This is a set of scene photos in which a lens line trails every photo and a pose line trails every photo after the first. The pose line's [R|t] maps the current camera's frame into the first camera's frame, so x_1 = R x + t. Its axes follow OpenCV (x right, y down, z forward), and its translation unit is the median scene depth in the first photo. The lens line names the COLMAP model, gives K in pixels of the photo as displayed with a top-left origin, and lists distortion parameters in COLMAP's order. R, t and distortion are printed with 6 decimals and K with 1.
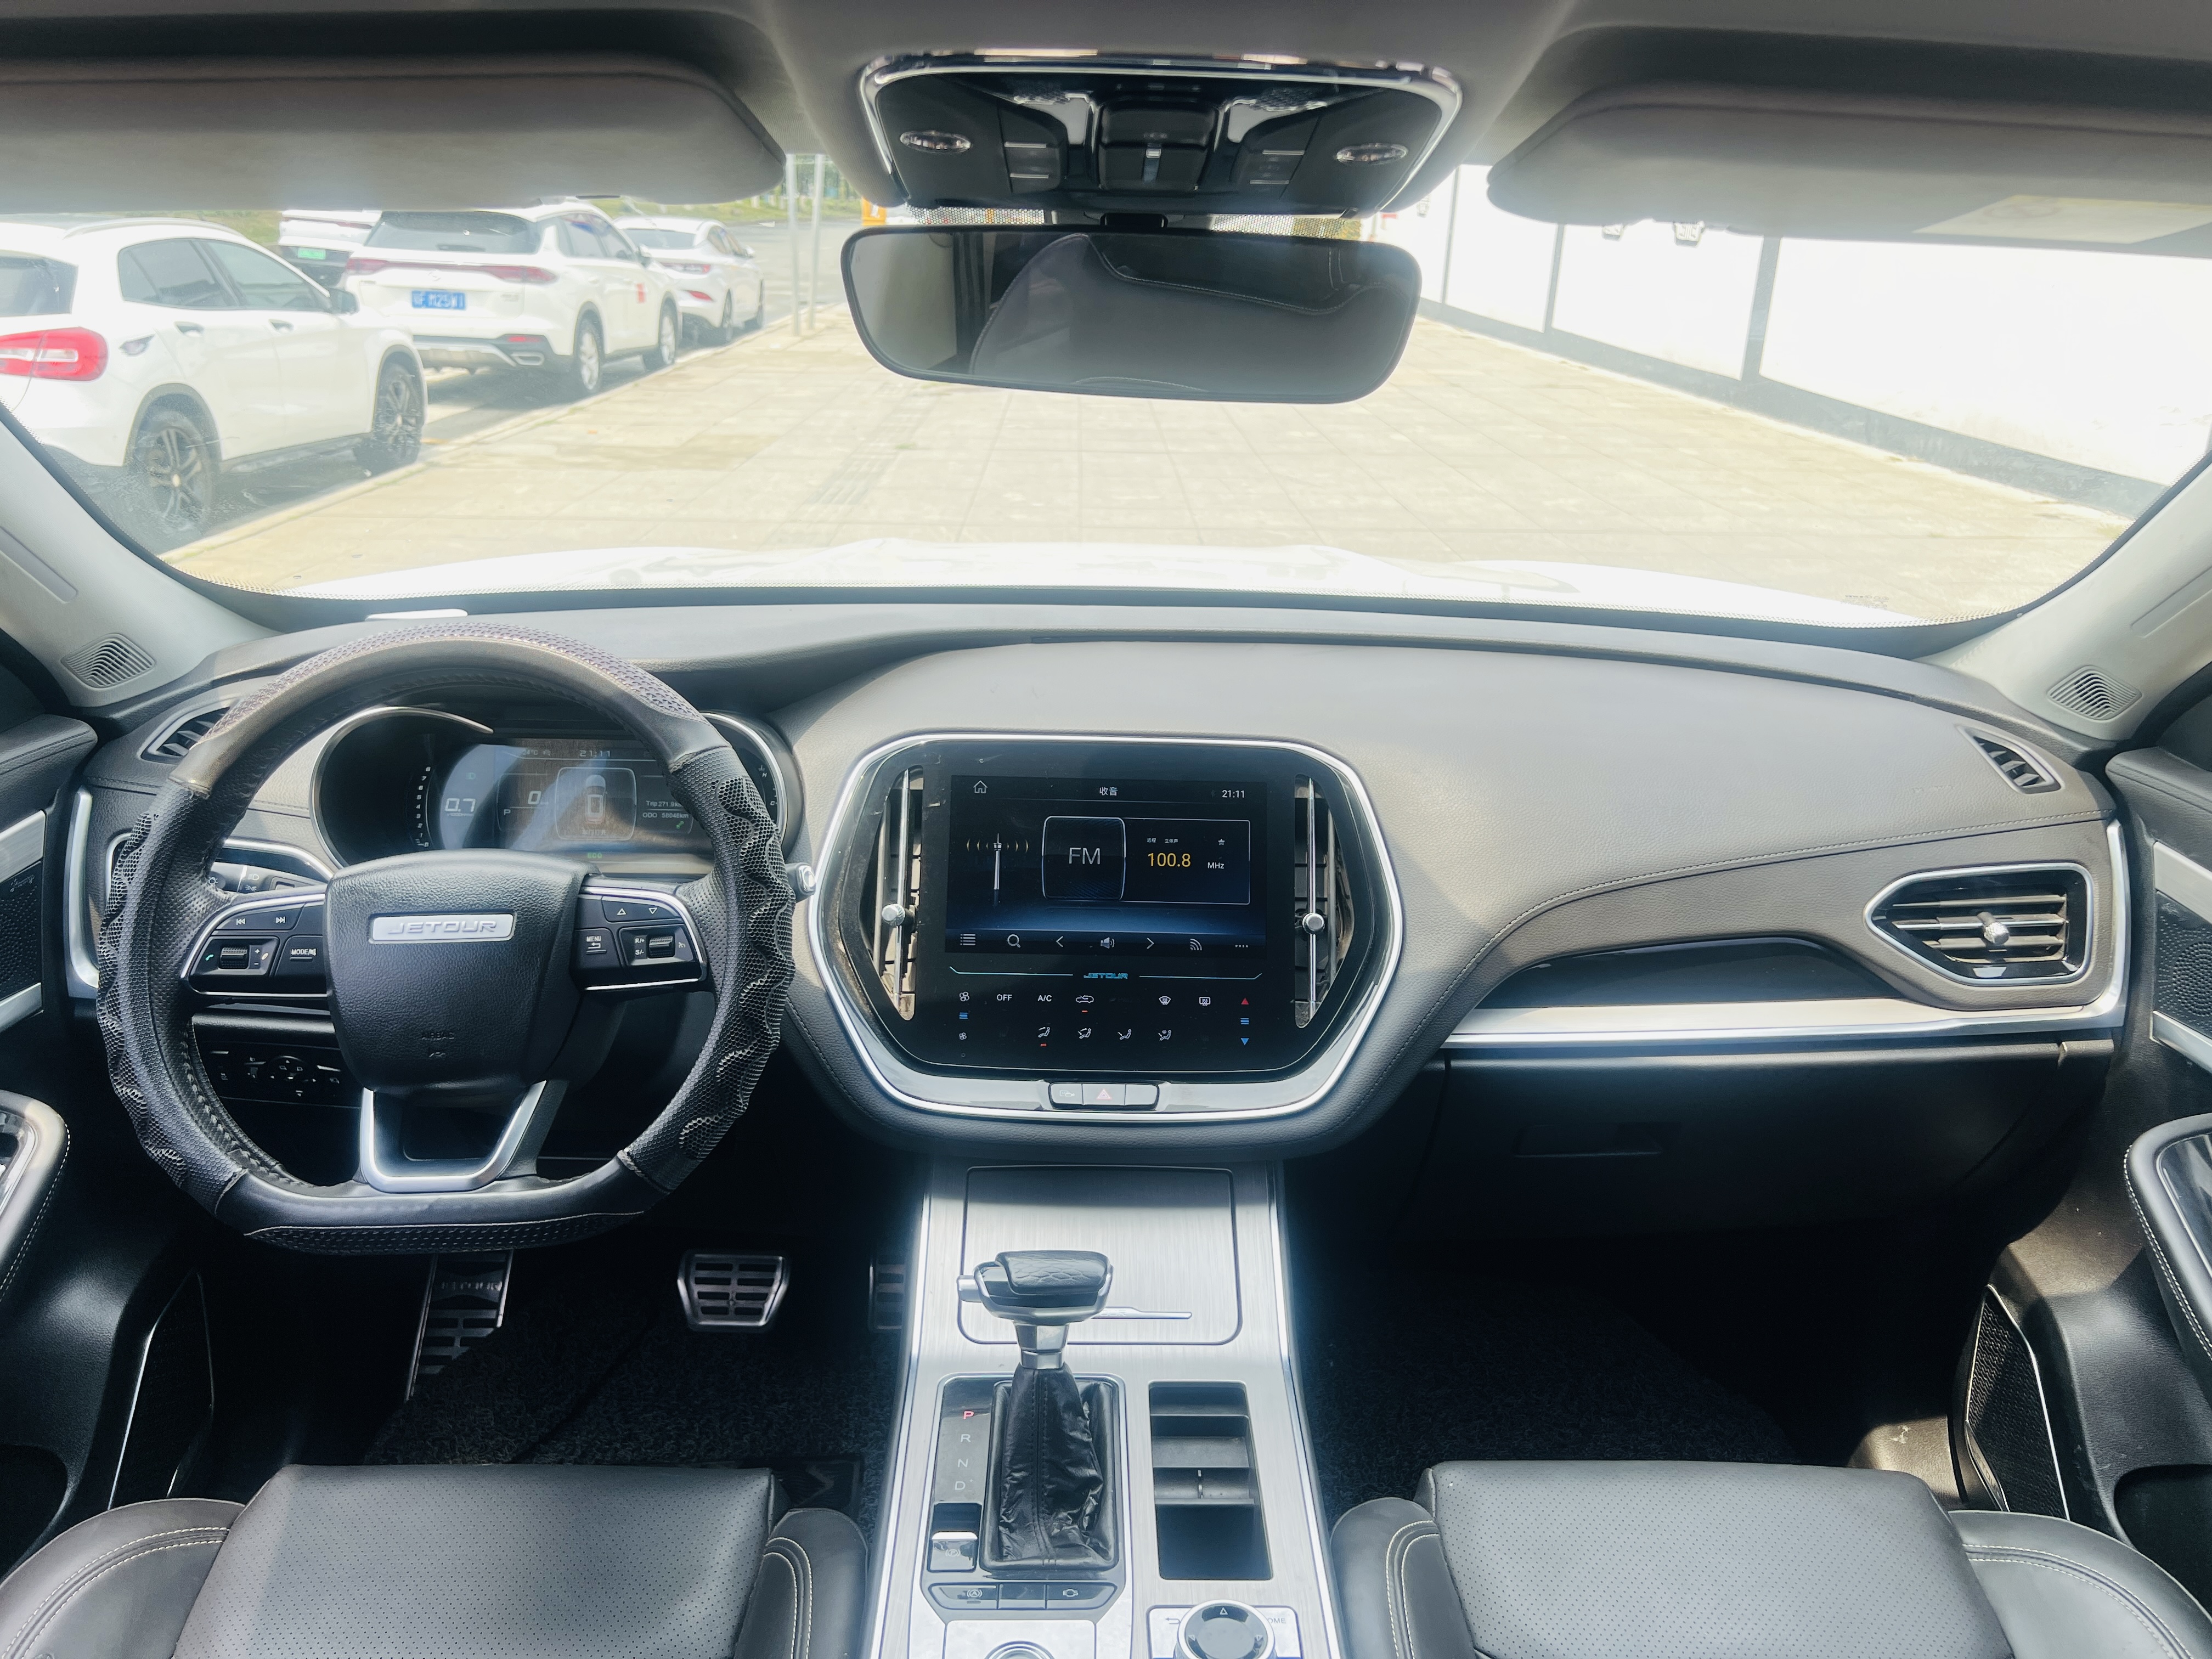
lens RADIAL K [[1662.9, 0, 1106.0], [0, 1662.9, 829.5], [0, 0, 1]] dist [0.074932, -0.094811]
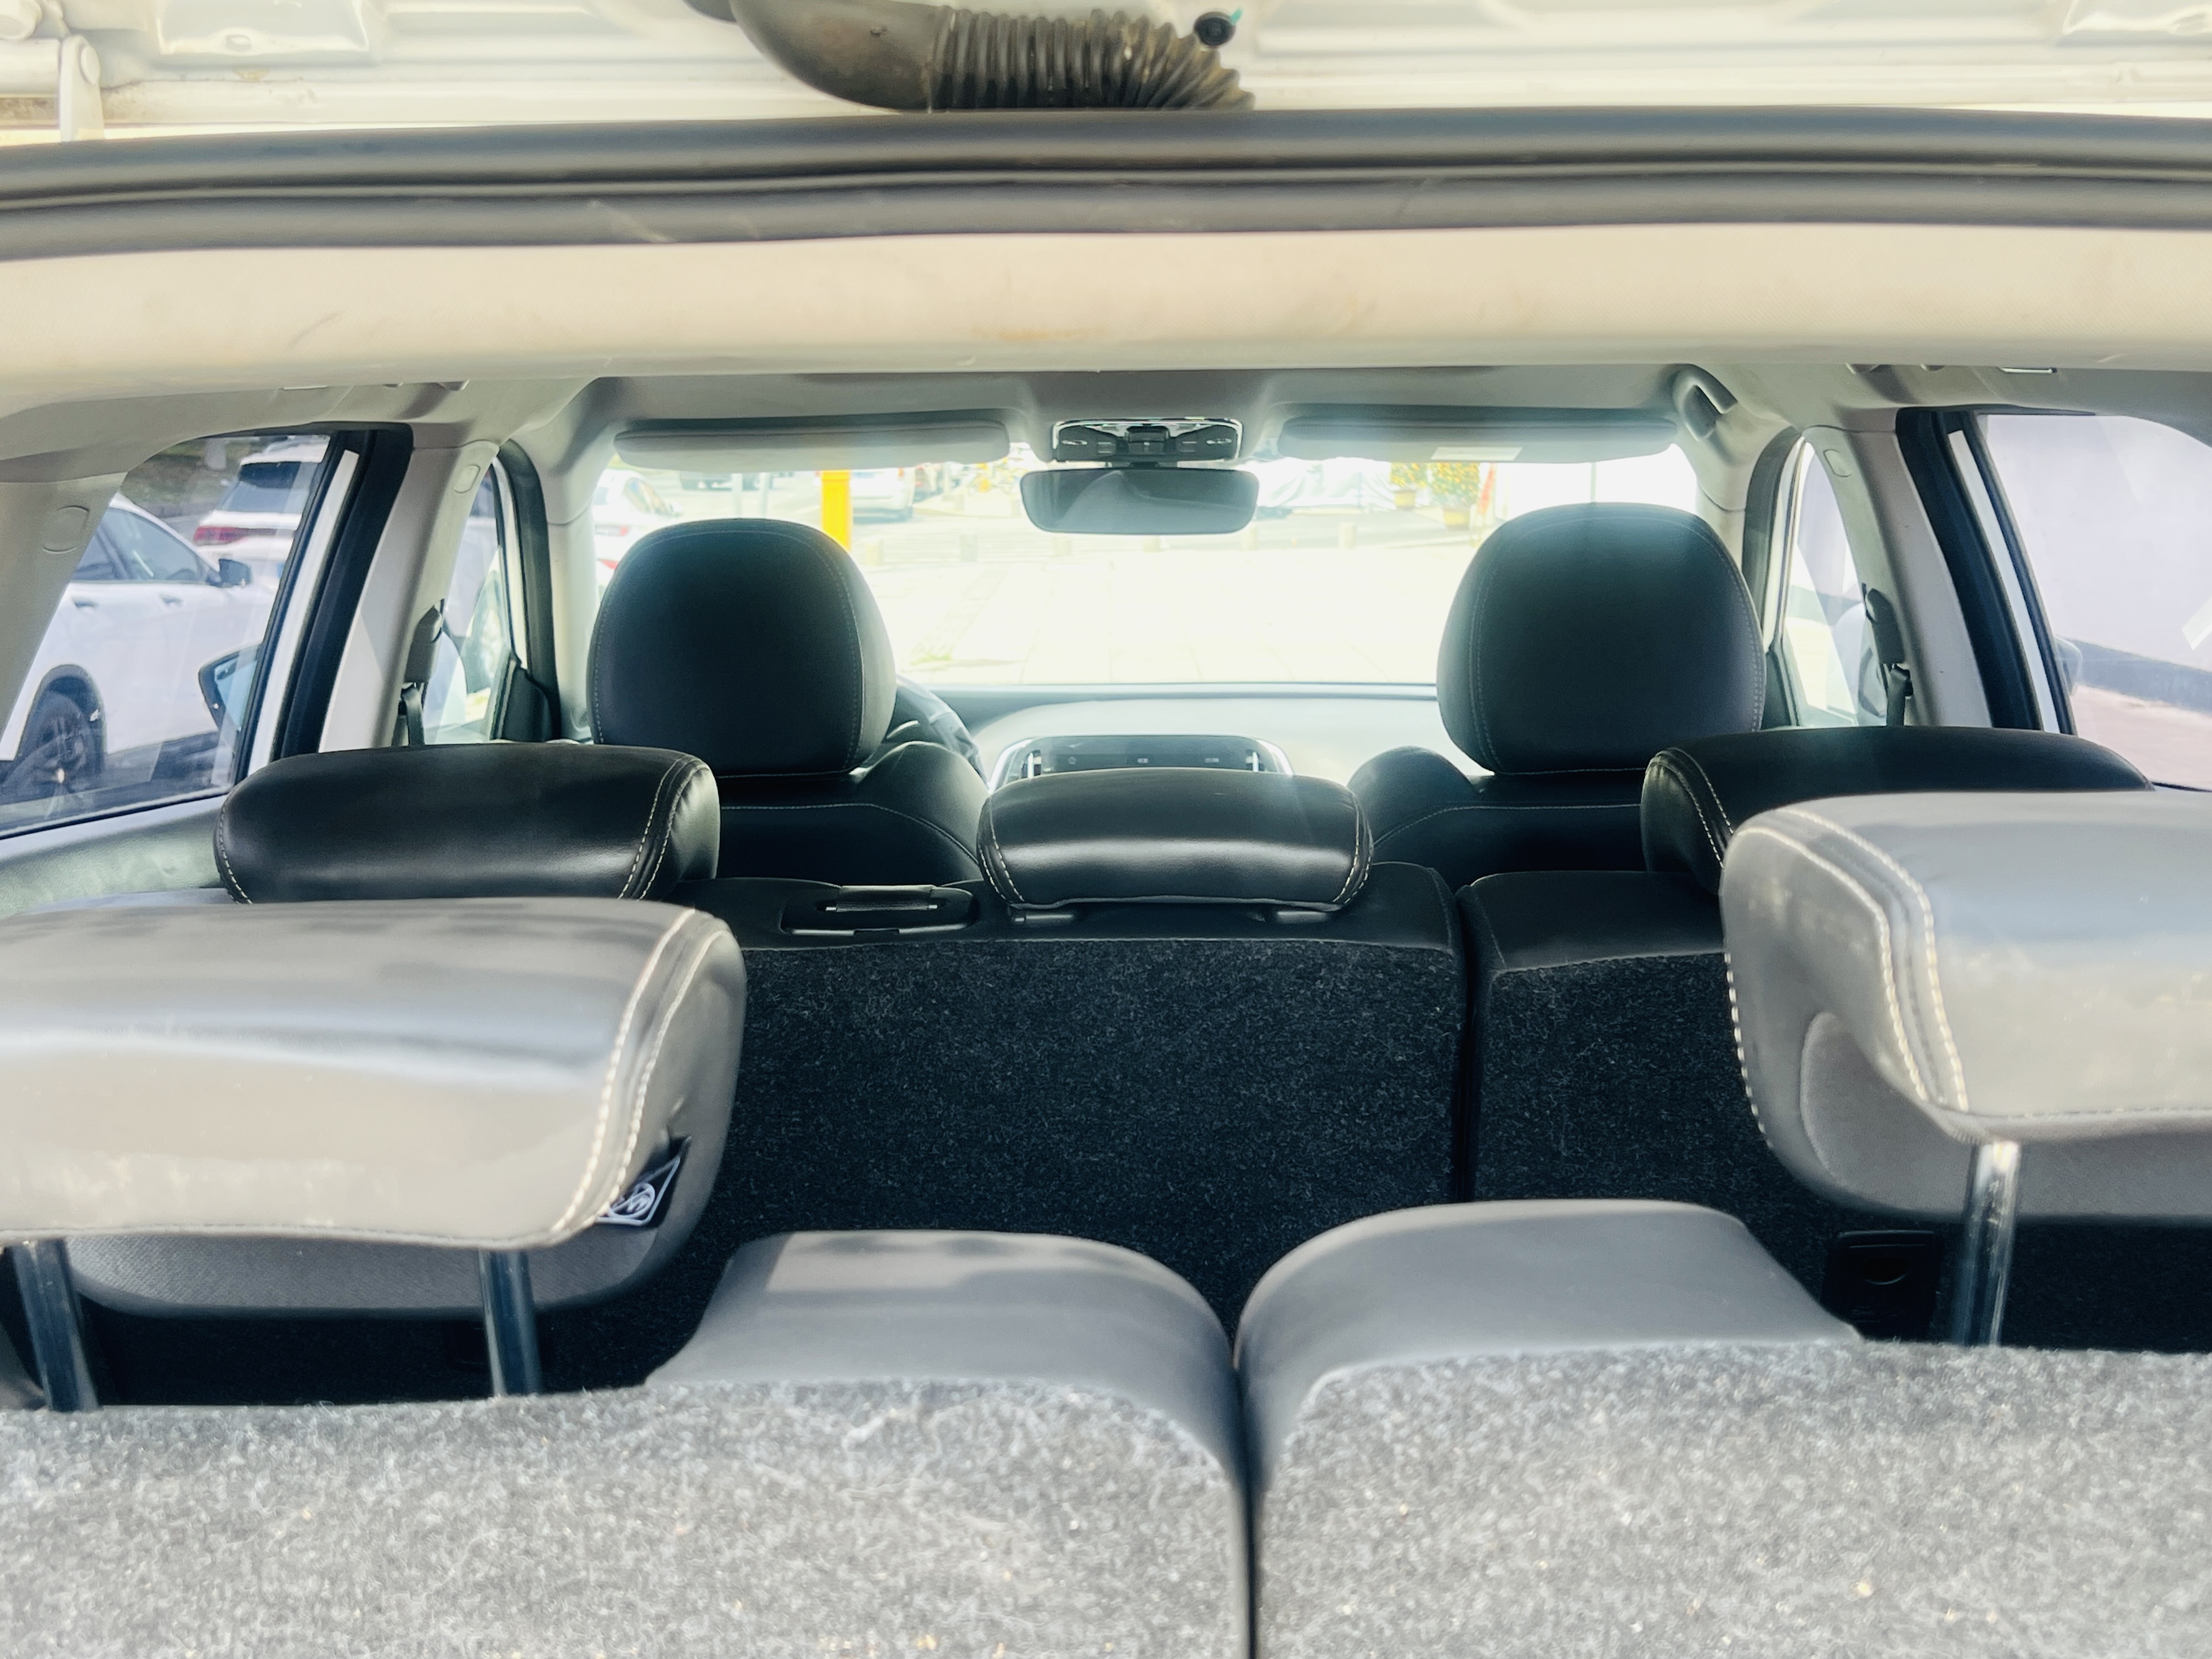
lens RADIAL K [[2521.0, 0, 1106.0], [0, 2521.0, 829.5], [0, 0, 1]] dist [0.003026, -0.018244]
pose [[0.999410, -0.028182, -0.019622, 0.016316], [0.023811, 0.980438, -0.195384, 0.708586], [0.024745, 0.194801, 0.980531, -2.015501]]
